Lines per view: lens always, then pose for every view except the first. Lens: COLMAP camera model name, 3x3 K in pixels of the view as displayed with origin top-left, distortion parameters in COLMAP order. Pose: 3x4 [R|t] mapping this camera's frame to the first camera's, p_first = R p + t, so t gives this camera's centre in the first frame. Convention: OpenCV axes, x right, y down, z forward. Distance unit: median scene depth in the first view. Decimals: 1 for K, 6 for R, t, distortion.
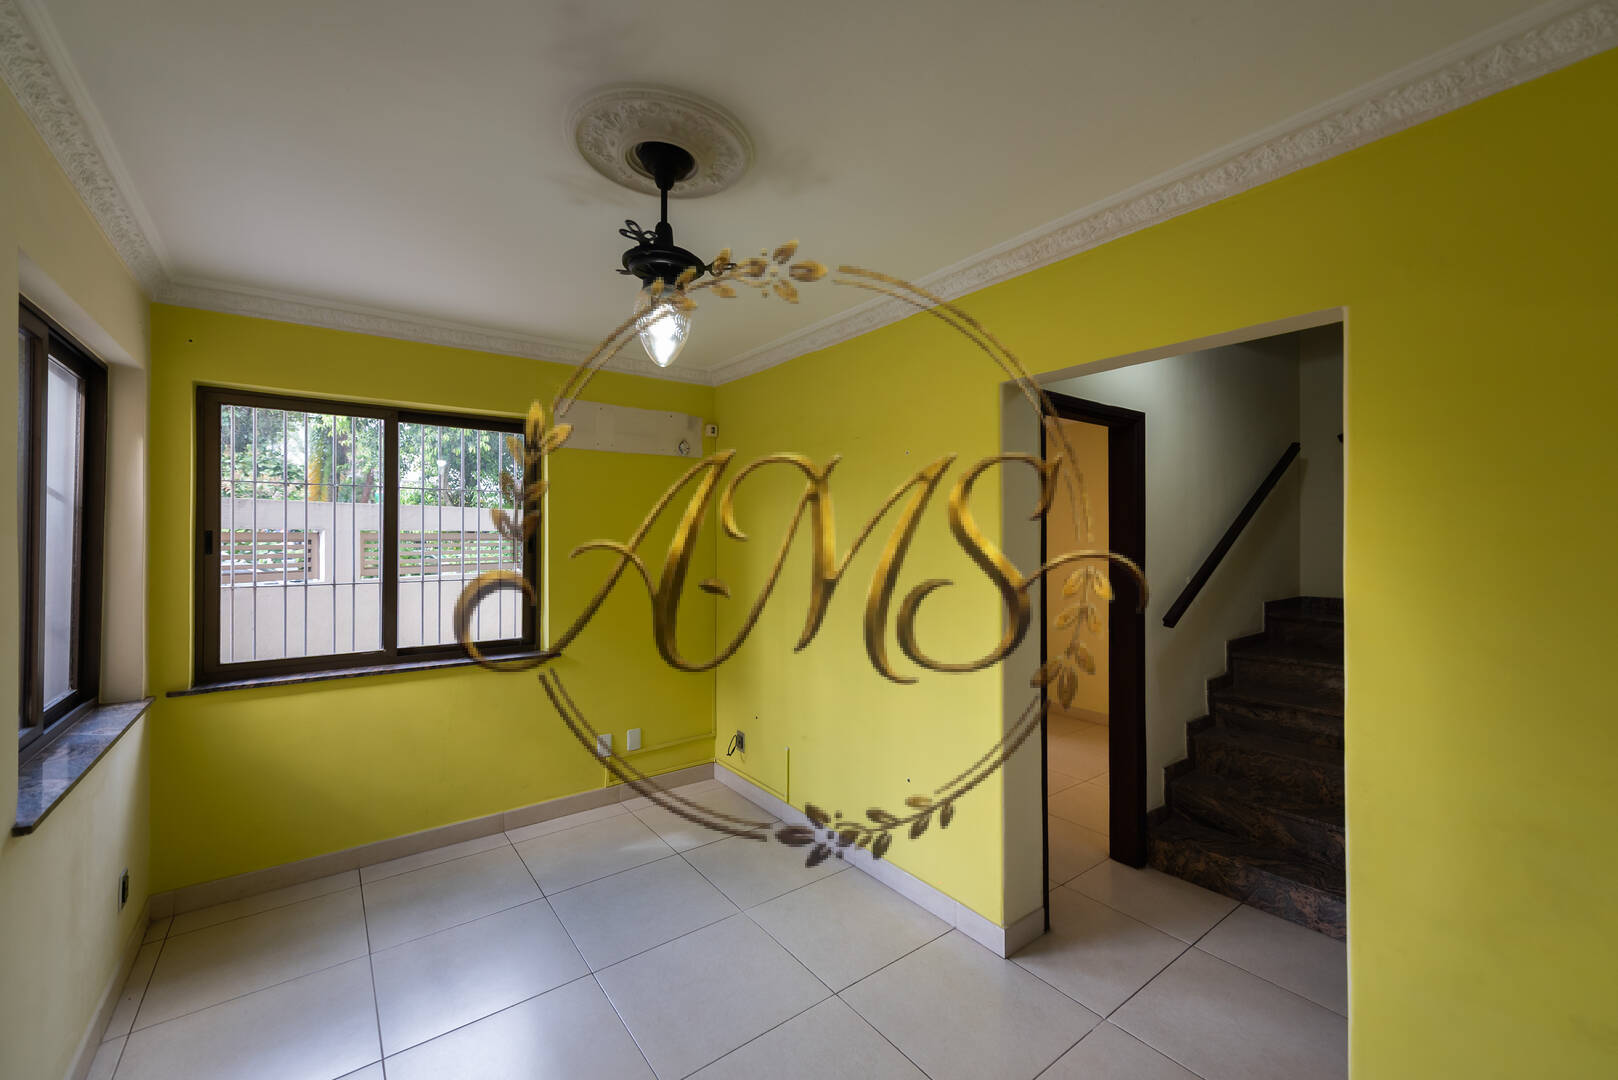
lens RADIAL K [[643.6, 0, 825.1], [0, 643.6, 530.4], [0, 0, 1]] dist [0.017563, -0.000103]
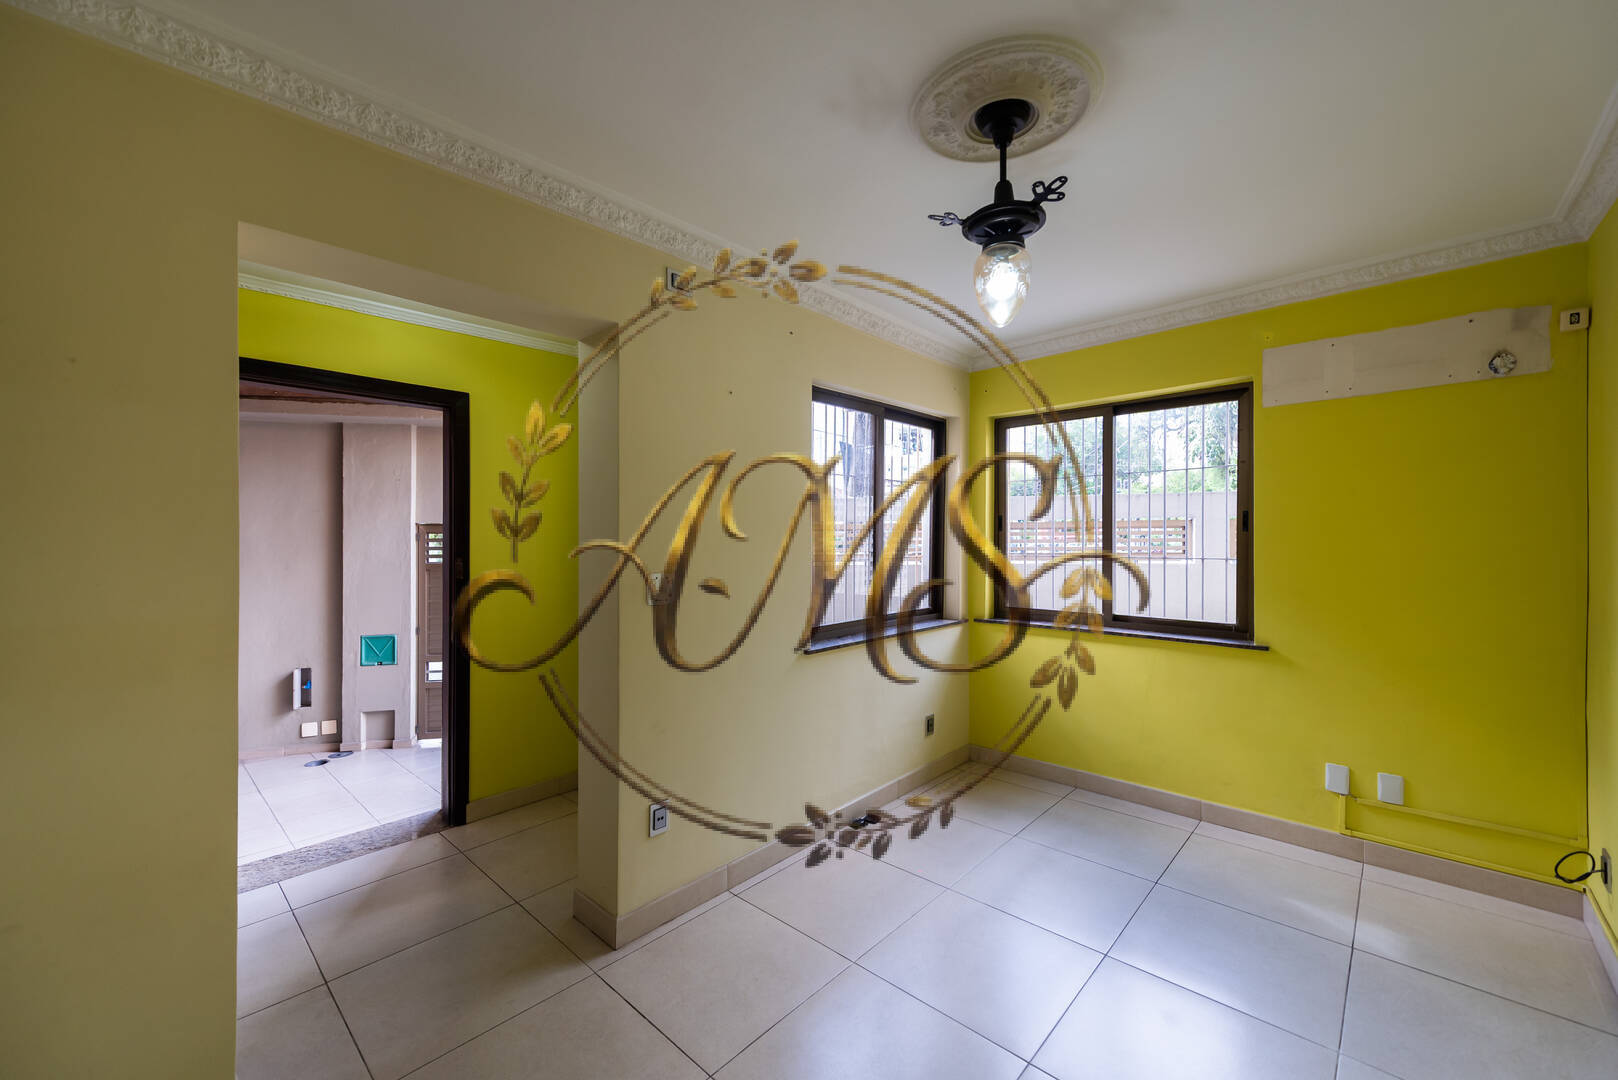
lens RADIAL K [[643.6, 0, 825.1], [0, 643.6, 530.4], [0, 0, 1]] dist [0.017563, -0.000103]
pose [[0.187075, -0.010225, -0.982292, 0.361511], [0.023325, 0.999710, -0.005964, 0.028719], [0.982069, -0.021796, 0.187260, 0.292659]]
